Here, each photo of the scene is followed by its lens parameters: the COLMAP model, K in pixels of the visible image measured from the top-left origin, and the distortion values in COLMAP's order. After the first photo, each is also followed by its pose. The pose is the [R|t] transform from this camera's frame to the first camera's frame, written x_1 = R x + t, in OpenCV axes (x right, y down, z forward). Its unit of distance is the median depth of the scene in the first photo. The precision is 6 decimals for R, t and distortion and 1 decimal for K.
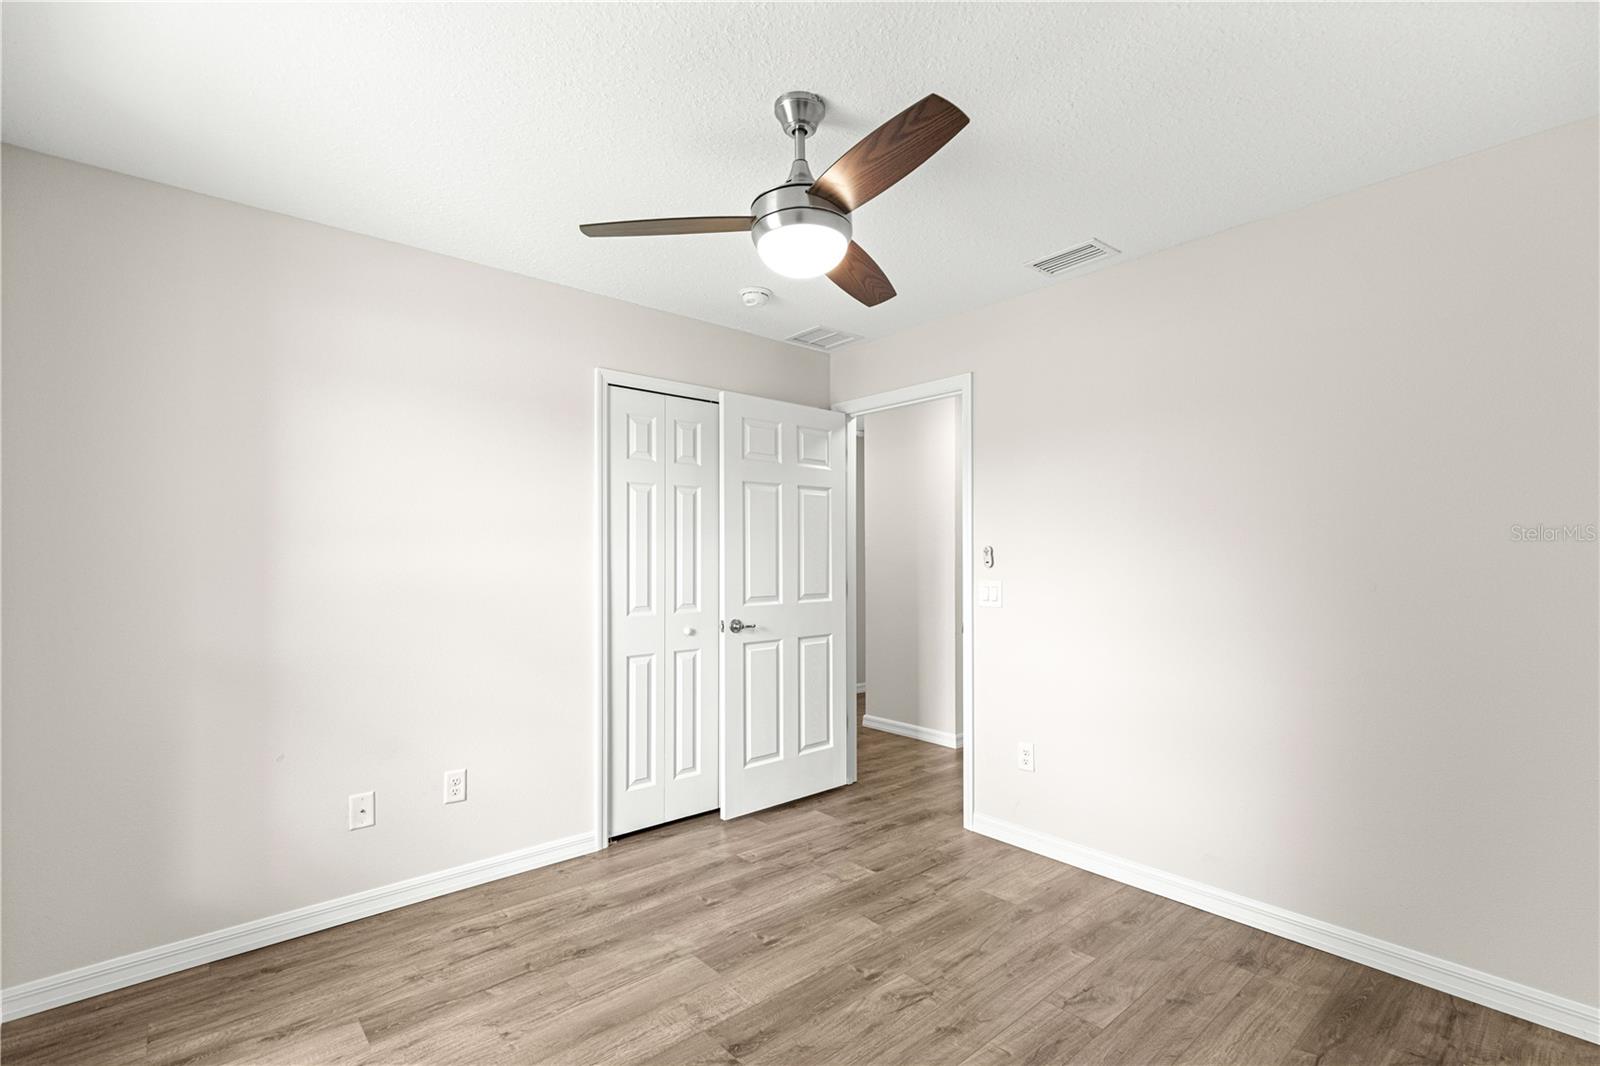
lens RADIAL K [[726.1, 0, 807.1], [0, 726.1, 544.3], [0, 0, 1]] dist [0.004541, -0.000083]
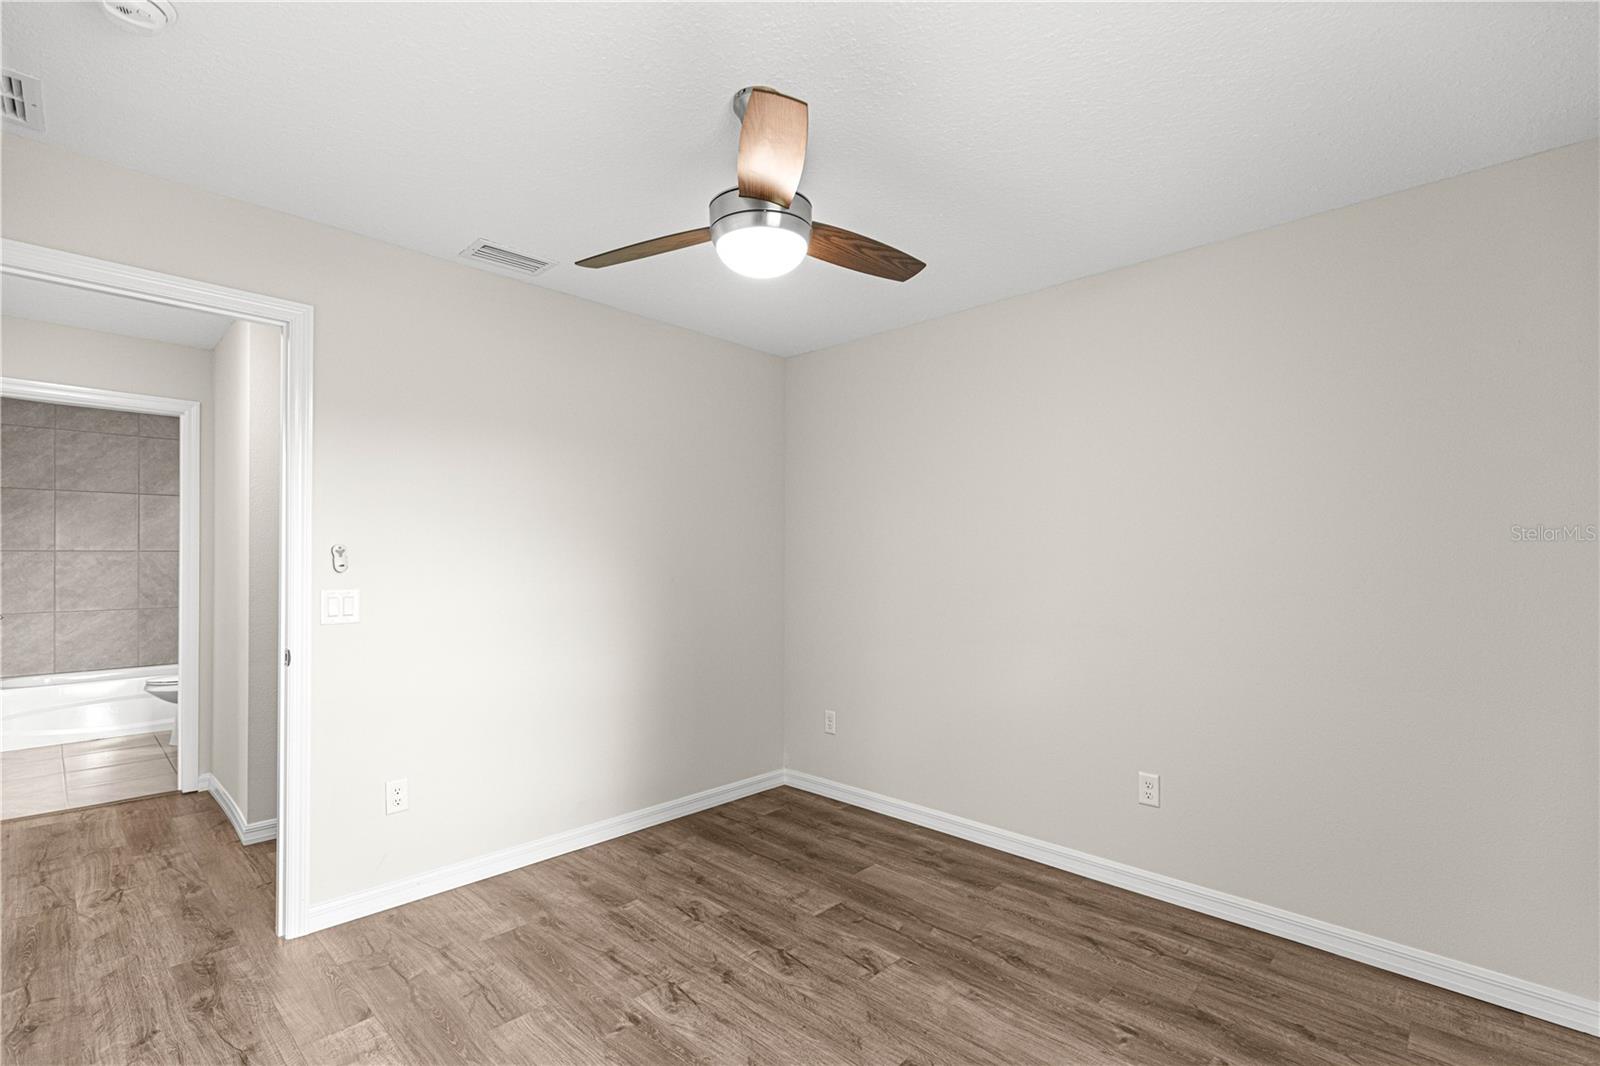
lens RADIAL K [[726.1, 0, 809.9], [0, 726.1, 537.6], [0, 0, 1]] dist [0.004541, -0.000083]
pose [[-0.094975, 0.032293, 0.994956, -0.892913], [-0.021120, 0.999183, -0.034447, 0.016248], [-0.995256, -0.024285, -0.094215, 0.913642]]
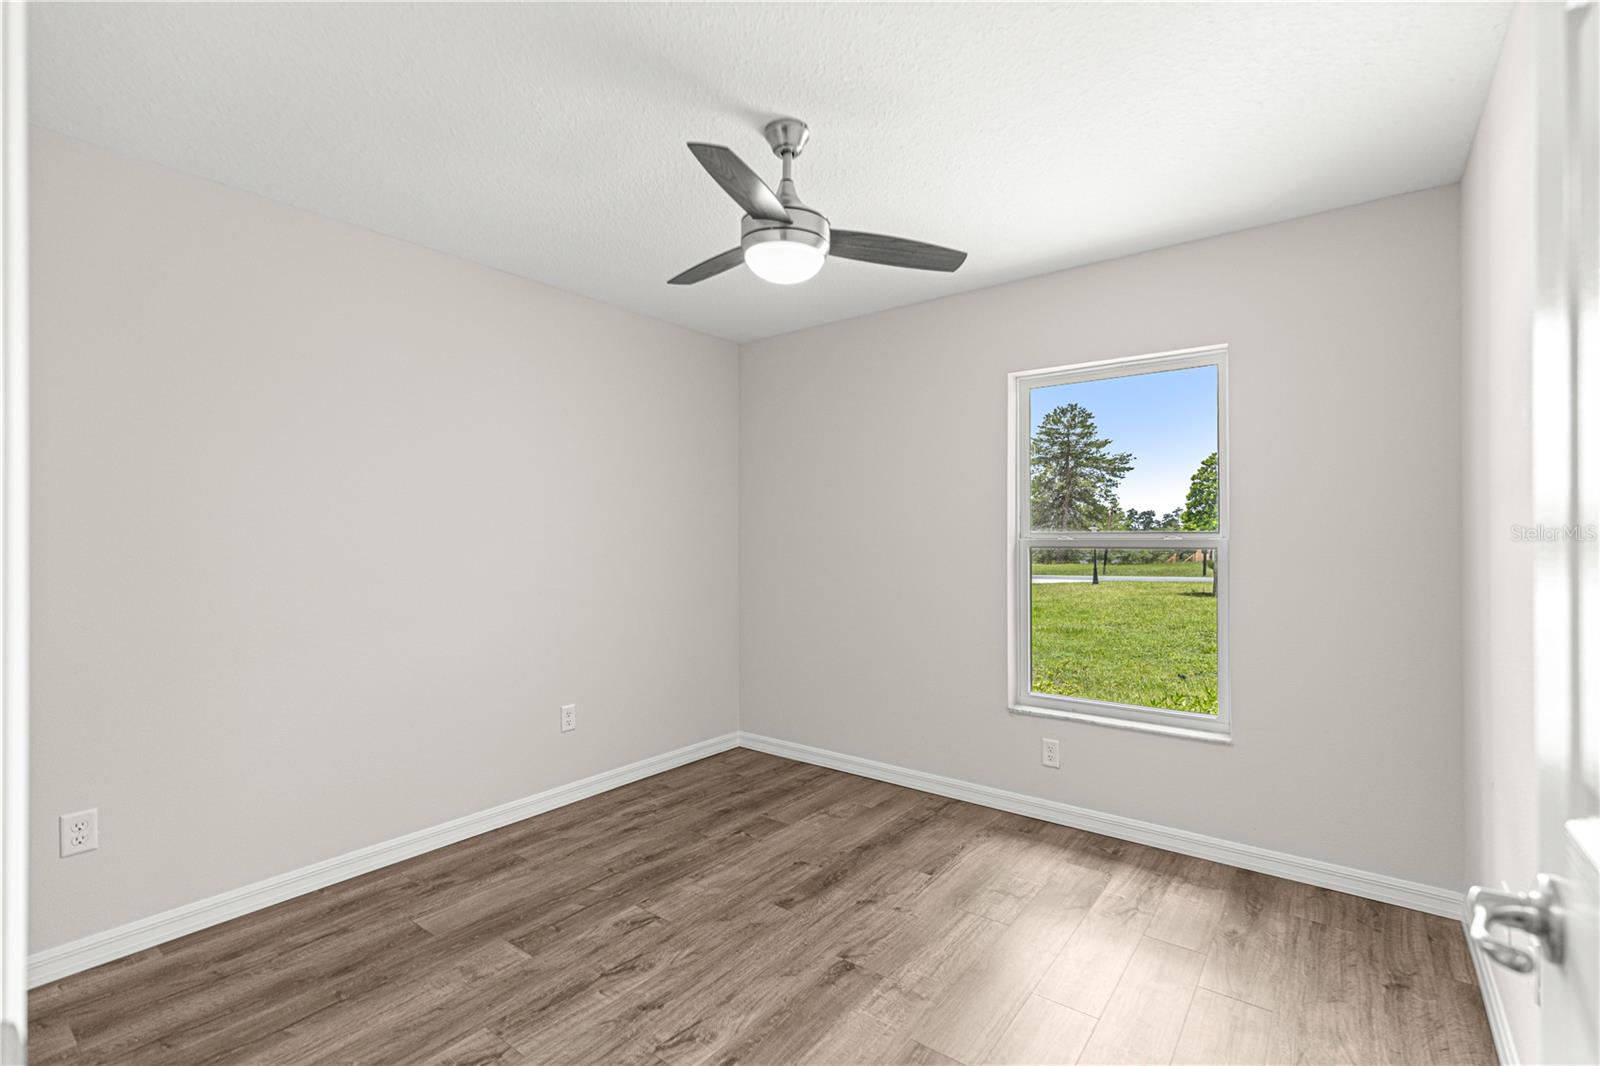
lens RADIAL K [[726.1, 0, 807.0], [0, 726.1, 535.6], [0, 0, 1]] dist [0.004541, -0.000083]
pose [[-0.979337, 0.006201, -0.202139, 0.167359], [0.009958, 0.999796, -0.017572, 0.038269], [0.201988, -0.019222, -0.979199, 1.867074]]
